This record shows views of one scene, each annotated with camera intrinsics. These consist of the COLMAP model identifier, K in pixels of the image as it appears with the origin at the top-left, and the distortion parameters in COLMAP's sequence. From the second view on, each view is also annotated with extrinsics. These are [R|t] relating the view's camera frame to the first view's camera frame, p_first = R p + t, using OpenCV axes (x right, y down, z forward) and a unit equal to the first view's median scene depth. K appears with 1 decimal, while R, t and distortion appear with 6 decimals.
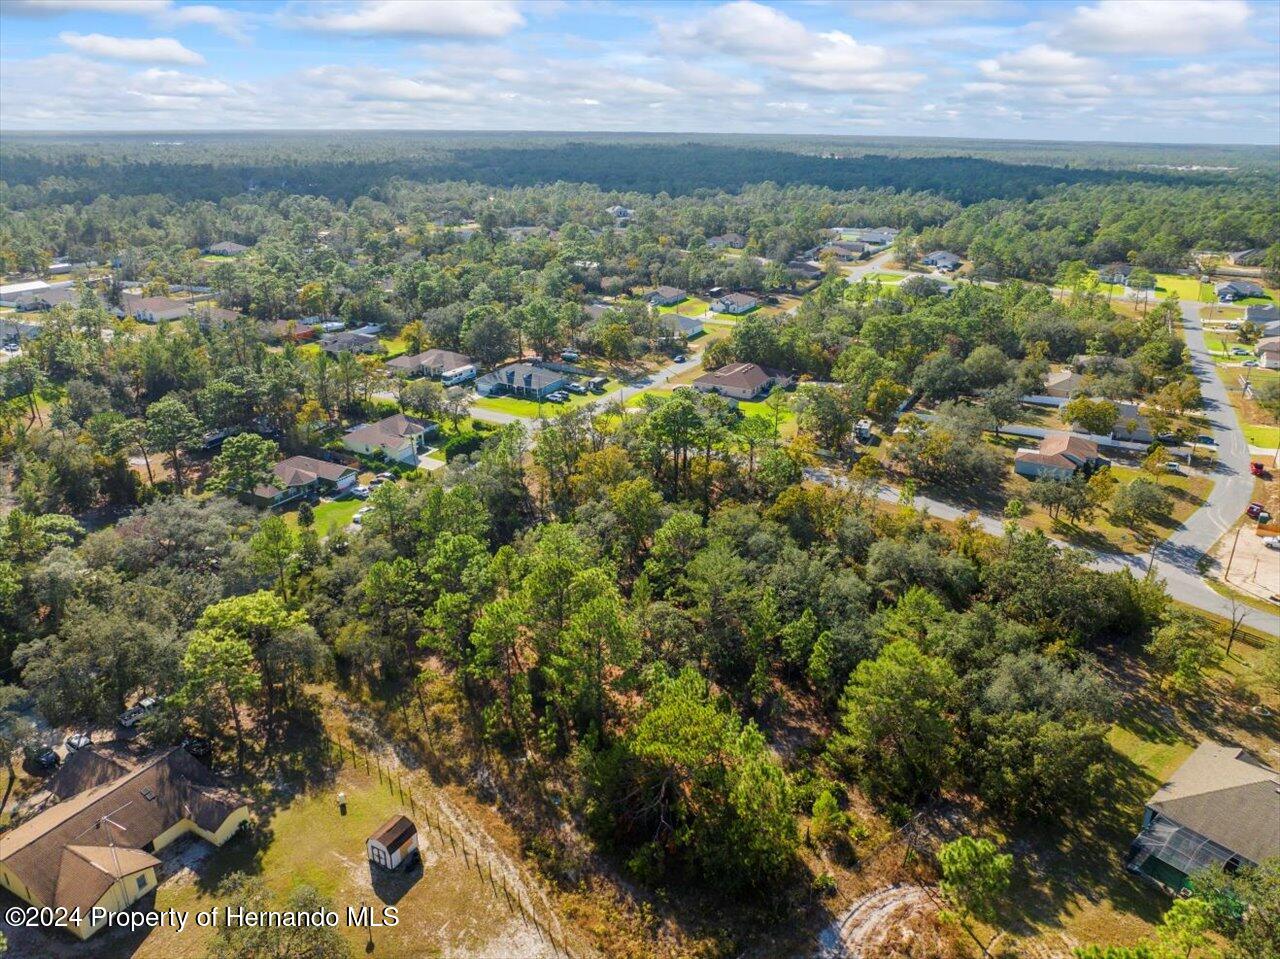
lens RADIAL K [[907.3, 0, 640.0], [0, 907.3, 479.5], [0, 0, 1]] dist [0.002373, -0.041814]
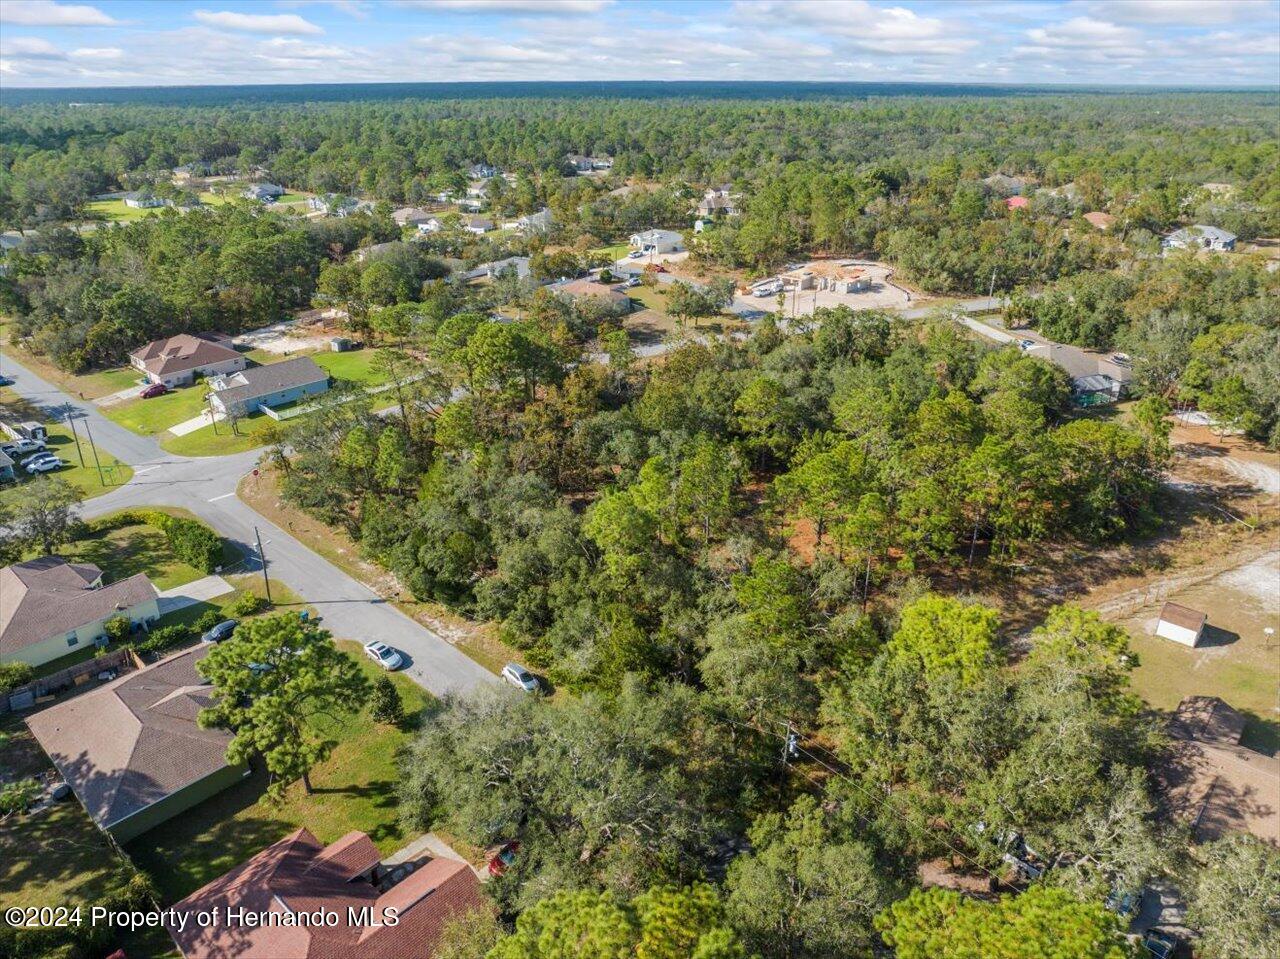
lens RADIAL K [[907.3, 0, 640.0], [0, 907.3, 479.5], [0, 0, 1]] dist [0.002373, -0.041814]
pose [[0.240811, -0.405984, 0.881582, -0.507022], [0.357483, 0.881557, 0.308324, -0.122352], [-0.902339, 0.240902, 0.357421, 0.448338]]
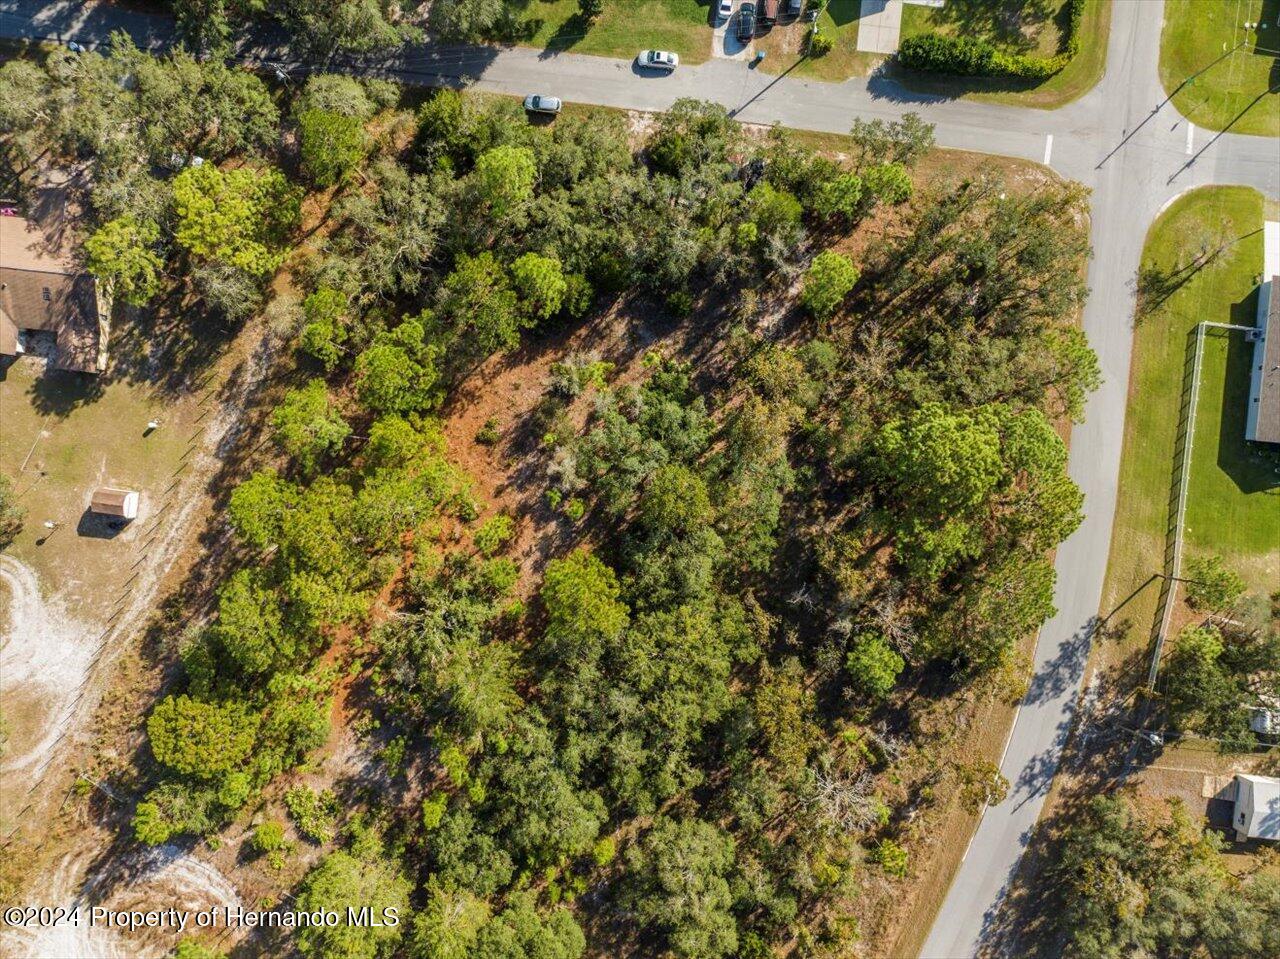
lens RADIAL K [[907.3, 0, 640.0], [0, 907.3, 479.5], [0, 0, 1]] dist [0.002373, -0.041814]
pose [[0.371136, 0.928467, -0.014386, -0.010232], [-0.337201, 0.149192, 0.929536, -0.373588], [0.865190, -0.340133, 0.368451, 0.456164]]
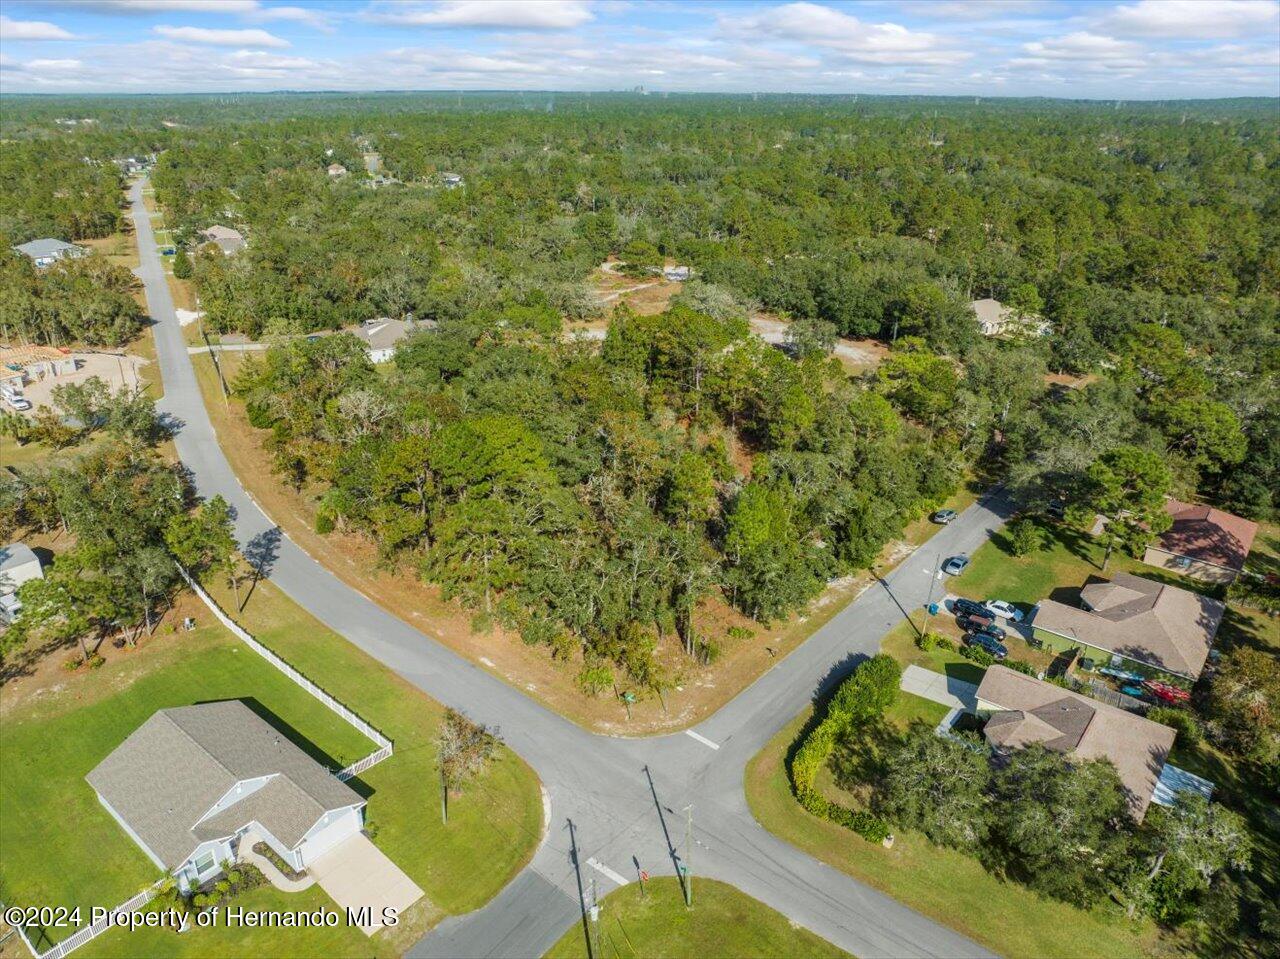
lens RADIAL K [[908.0, 0, 636.1], [0, 908.0, 474.1], [0, 0, 1]] dist [-0.021182, 0.000902]
pose [[-0.981223, -0.085371, 0.172952, -0.124514], [0.058830, 0.721502, 0.689909, -0.357130], [-0.183683, 0.687129, -0.702932, 1.052380]]
